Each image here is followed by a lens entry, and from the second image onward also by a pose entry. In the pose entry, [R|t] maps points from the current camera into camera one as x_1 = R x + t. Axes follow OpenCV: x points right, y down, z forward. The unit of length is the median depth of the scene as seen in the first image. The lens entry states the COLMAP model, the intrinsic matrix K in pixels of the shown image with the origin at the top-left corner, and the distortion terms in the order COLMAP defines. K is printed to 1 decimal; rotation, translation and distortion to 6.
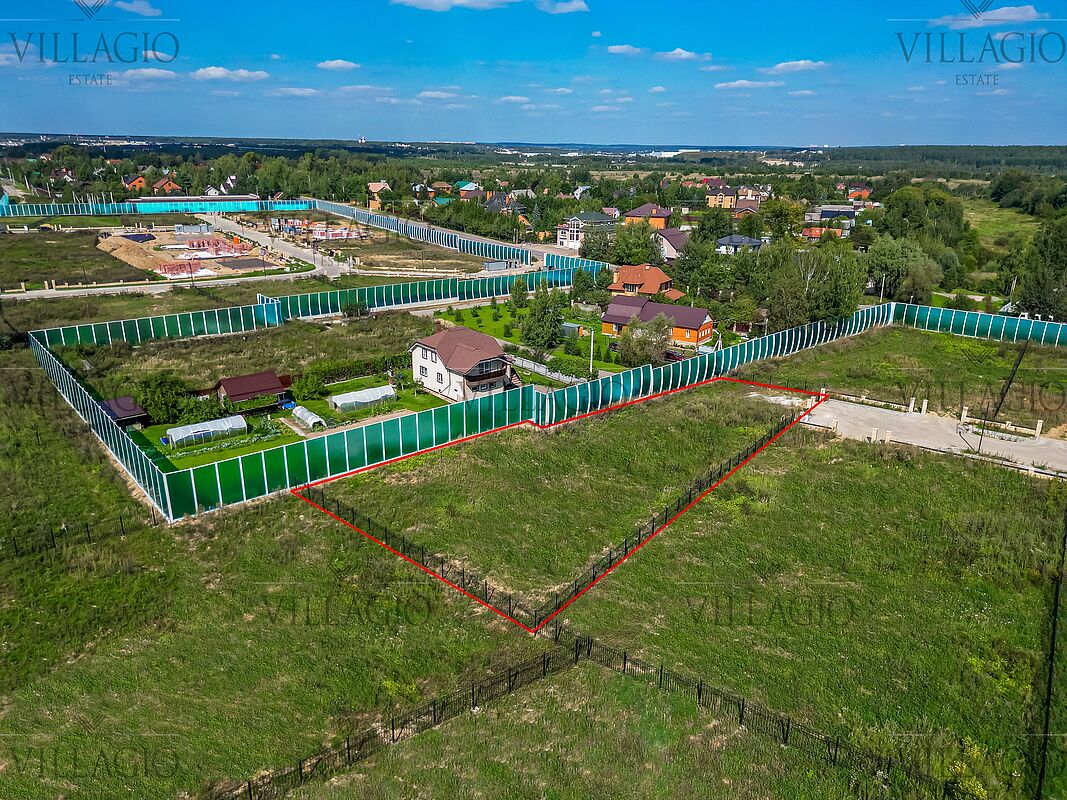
lens RADIAL K [[748.9, 0, 530.0], [0, 748.9, 397.7], [0, 0, 1]] dist [0.066459, -0.067627]
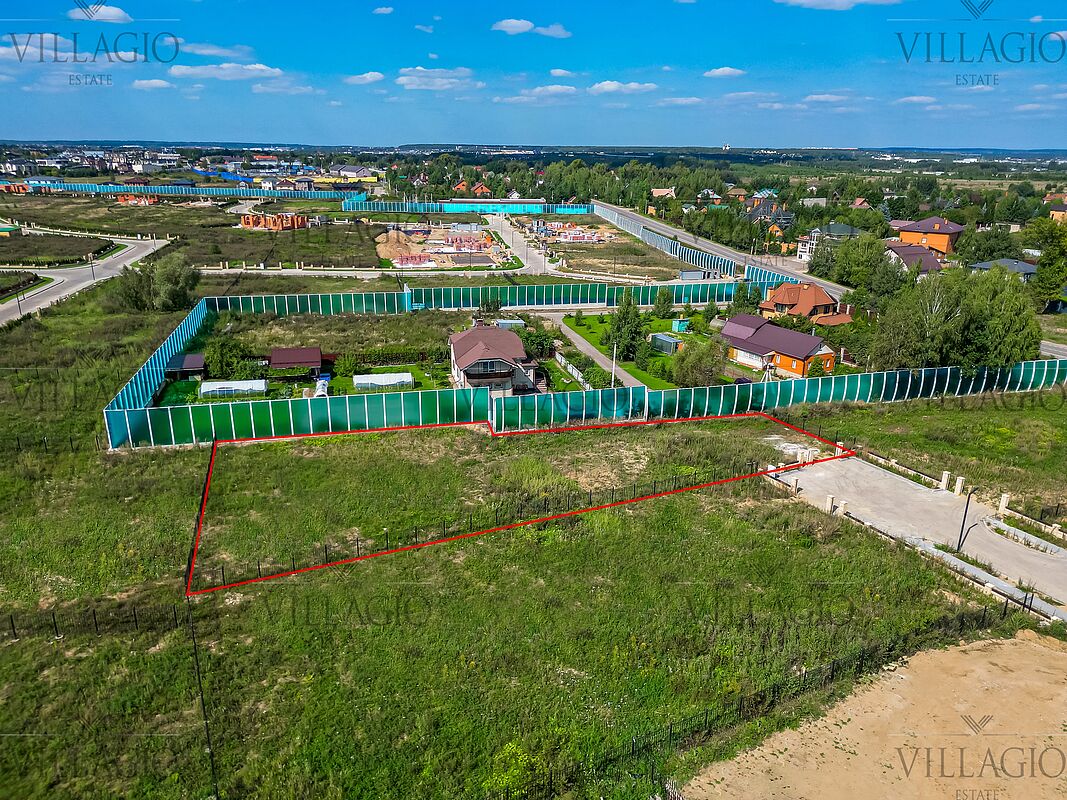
lens RADIAL K [[748.9, 0, 530.0], [0, 748.9, 397.7], [0, 0, 1]] dist [0.066459, -0.067627]
pose [[0.893088, 0.138896, -0.427905, 0.143376], [-0.142572, 0.989502, 0.023624, -0.010477], [0.426694, 0.039909, 0.903515, 0.036180]]
